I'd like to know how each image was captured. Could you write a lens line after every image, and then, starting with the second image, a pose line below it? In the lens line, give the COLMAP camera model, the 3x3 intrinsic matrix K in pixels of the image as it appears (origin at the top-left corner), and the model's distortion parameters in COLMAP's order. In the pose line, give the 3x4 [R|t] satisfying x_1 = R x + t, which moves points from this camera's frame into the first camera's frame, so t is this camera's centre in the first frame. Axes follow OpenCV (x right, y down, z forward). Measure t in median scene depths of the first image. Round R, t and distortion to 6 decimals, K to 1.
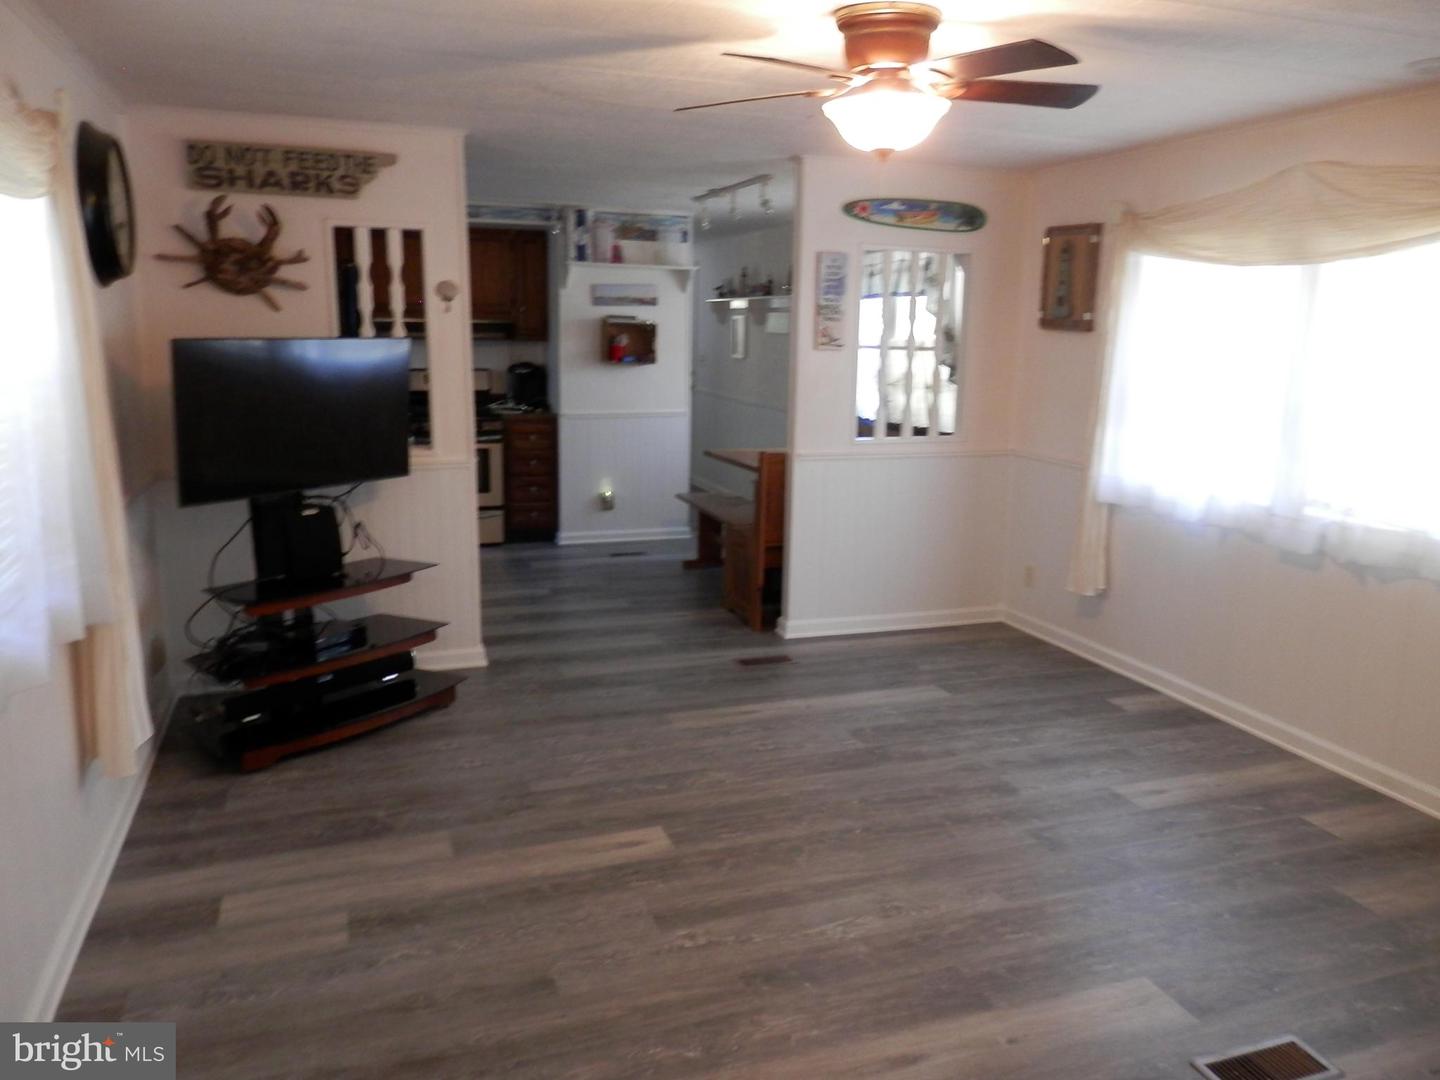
lens RADIAL K [[1057.7, 0, 719.9], [0, 1057.7, 538.0], [0, 0, 1]] dist [0.002405, -0.002763]
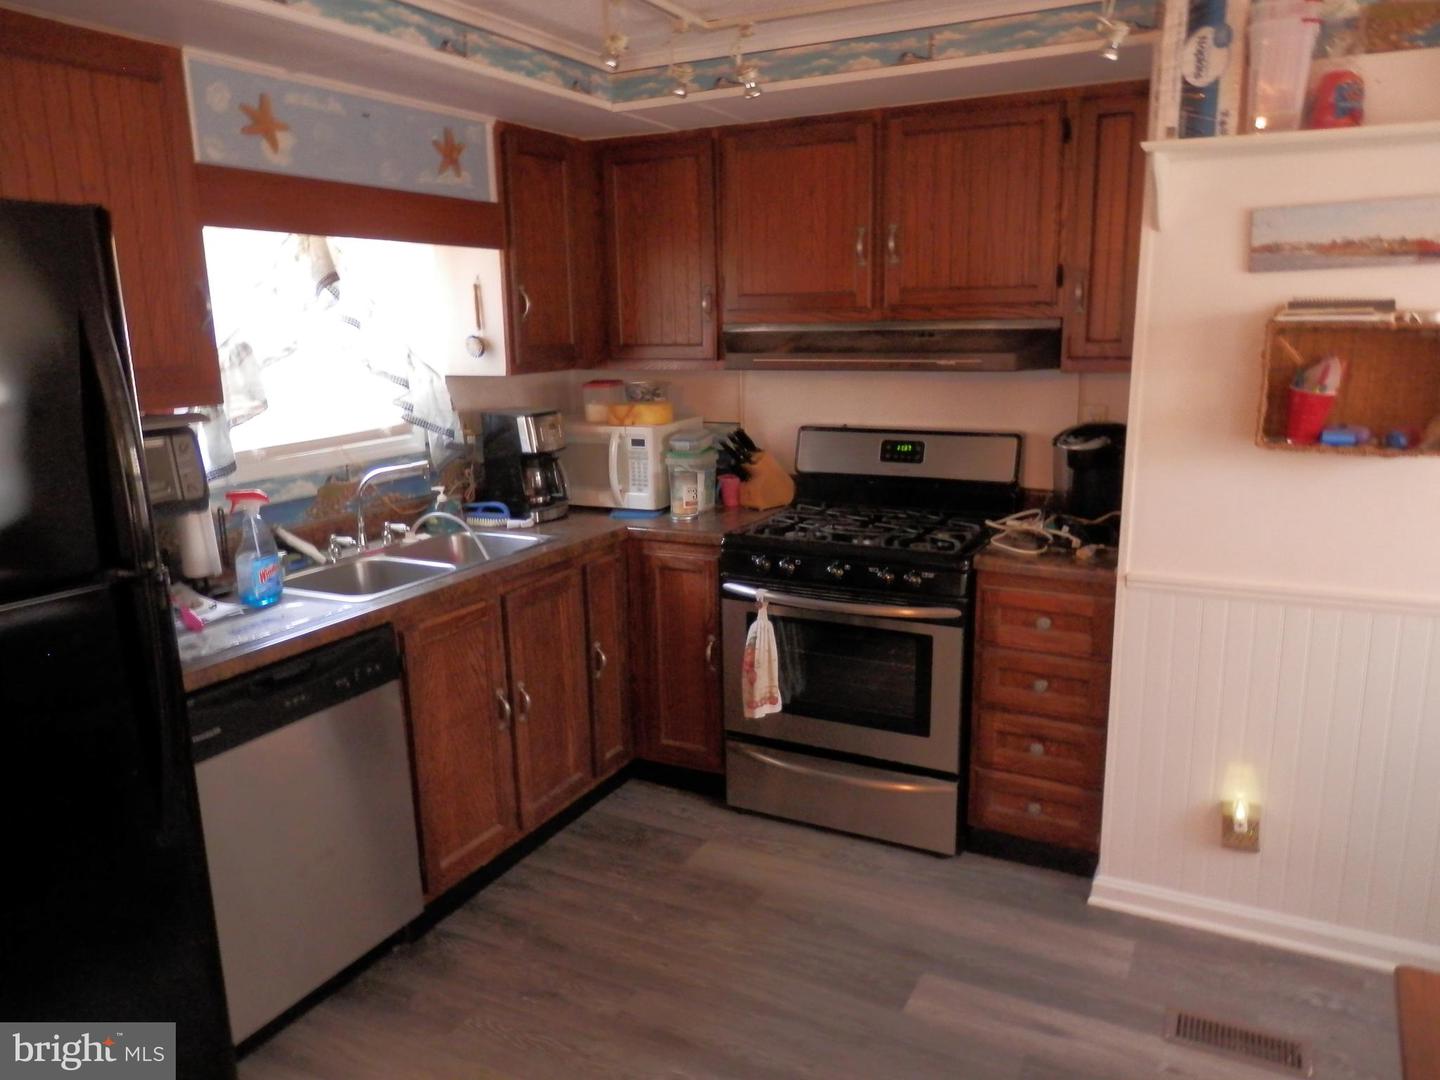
lens RADIAL K [[1057.7, 0, 720.3], [0, 1057.7, 545.1], [0, 0, 1]] dist [0.002405, -0.002763]
pose [[0.681526, 0.126103, -0.720847, 0.019163], [-0.120421, 0.990938, 0.059500, -0.133371], [0.721818, 0.046254, 0.690535, 0.647247]]
